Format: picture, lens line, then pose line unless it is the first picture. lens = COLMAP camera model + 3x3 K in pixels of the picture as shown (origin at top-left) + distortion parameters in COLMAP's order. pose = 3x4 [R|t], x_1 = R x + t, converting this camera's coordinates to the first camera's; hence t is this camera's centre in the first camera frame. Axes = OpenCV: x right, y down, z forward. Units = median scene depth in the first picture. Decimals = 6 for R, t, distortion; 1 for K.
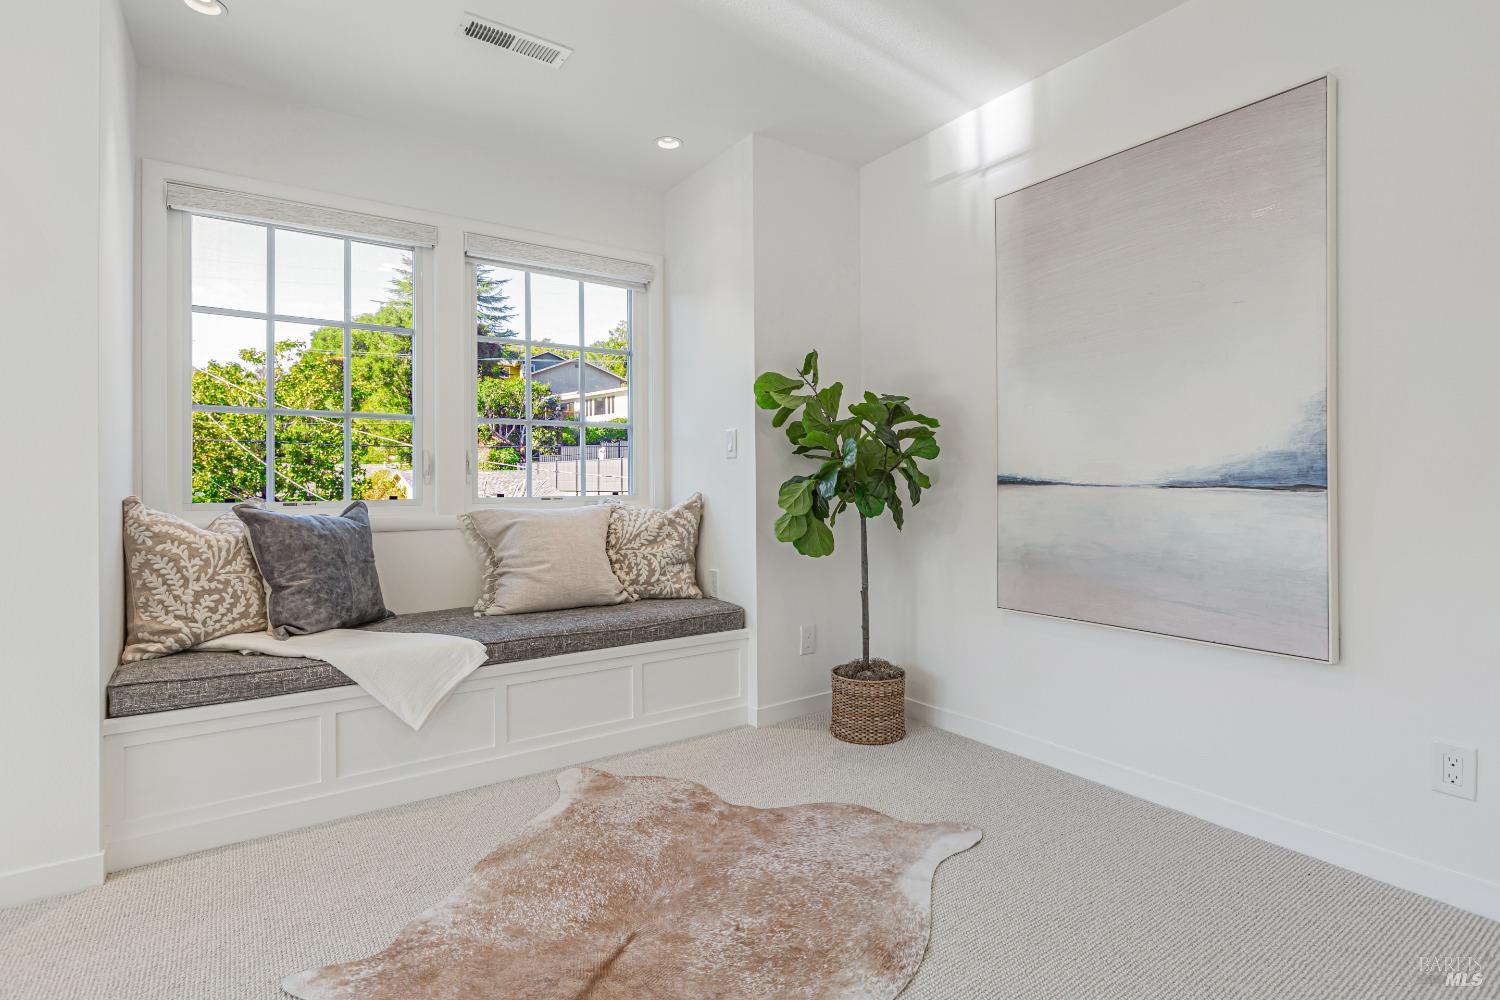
lens RADIAL K [[745.5, 0, 756.1], [0, 745.5, 480.4], [0, 0, 1]] dist [-0.005650, -0.000626]
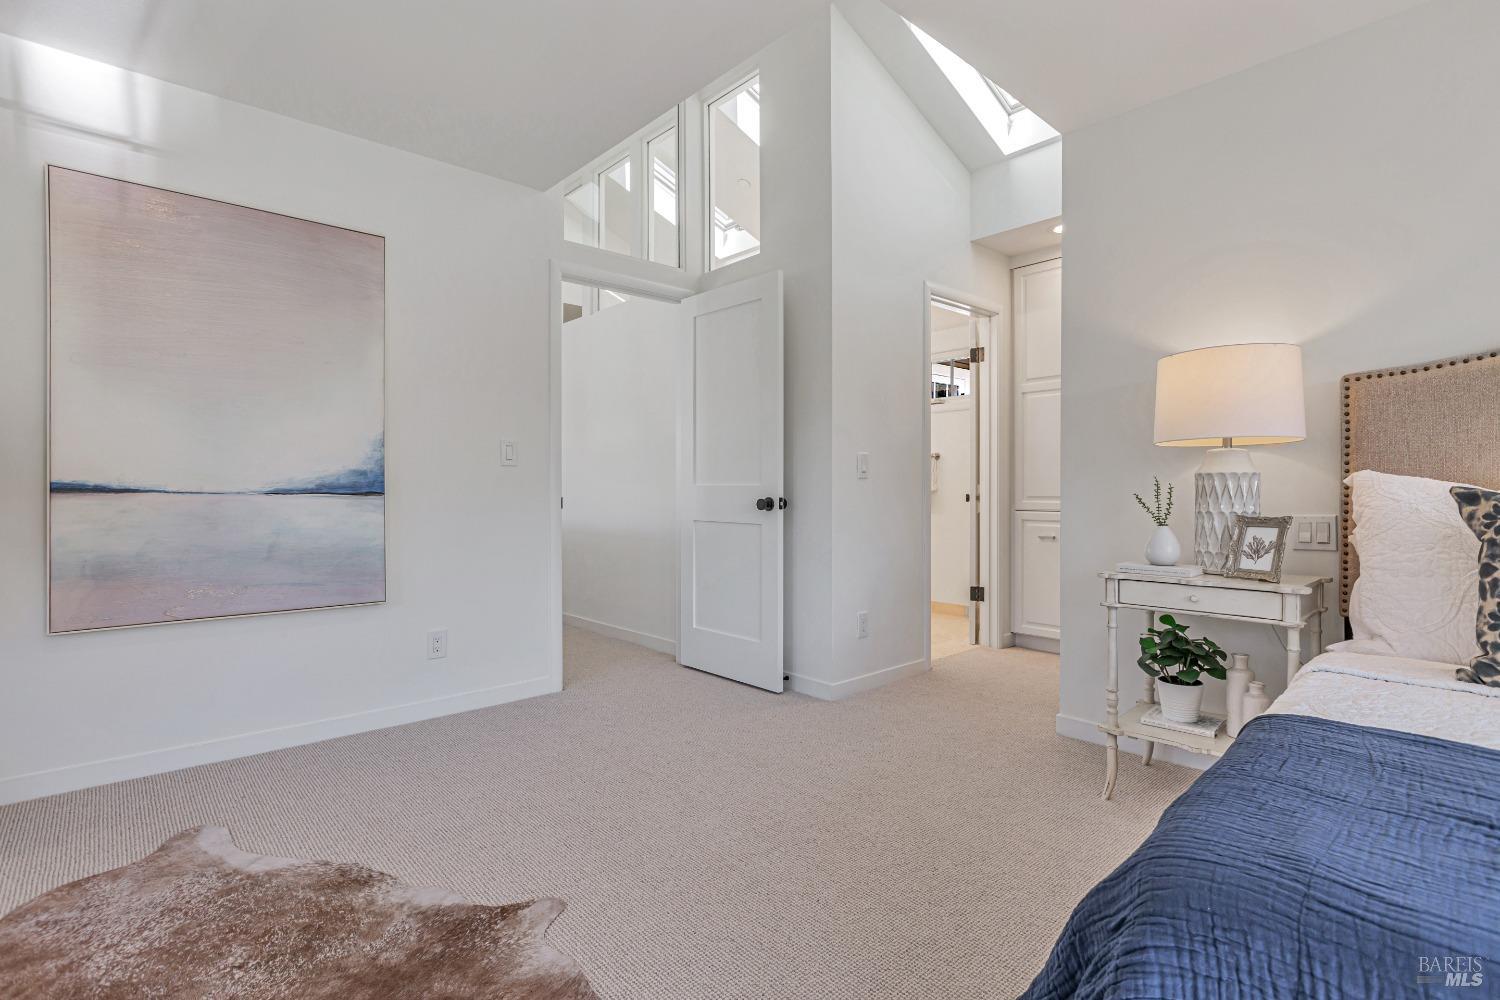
lens RADIAL K [[712.7, 0, 749.6], [0, 712.7, 496.9], [0, 0, 1]] dist [-0.000943, -0.000293]
pose [[-0.138244, -0.003756, 0.990391, -0.808616], [0.000352, 0.999993, 0.003841, 0.010777], [-0.990398, 0.000880, -0.138242, 0.402082]]
